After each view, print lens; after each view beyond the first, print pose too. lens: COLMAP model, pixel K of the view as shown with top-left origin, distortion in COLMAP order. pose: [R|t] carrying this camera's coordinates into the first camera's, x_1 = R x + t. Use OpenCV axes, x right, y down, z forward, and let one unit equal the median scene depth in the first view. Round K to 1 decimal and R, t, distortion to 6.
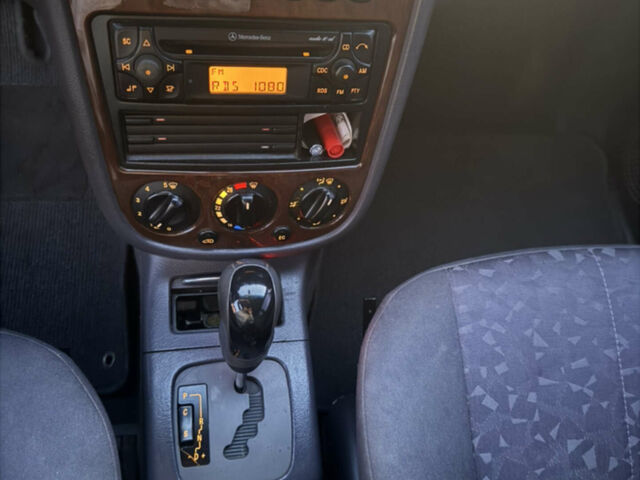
lens RADIAL K [[587.4, 0, 320.0], [0, 587.4, 240.0], [0, 0, 1]] dist [0.169270, -0.412521]
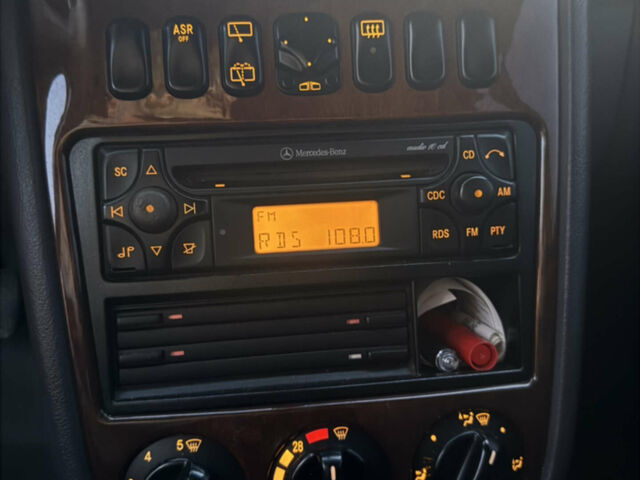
lens RADIAL K [[587.4, 0, 320.0], [0, 587.4, 240.0], [0, 0, 1]] dist [0.169270, -0.412521]
pose [[0.983844, -0.150639, -0.096742, -0.059769], [0.058930, 0.782753, -0.619536, 0.113762], [0.169051, 0.603826, 0.778984, 0.529332]]
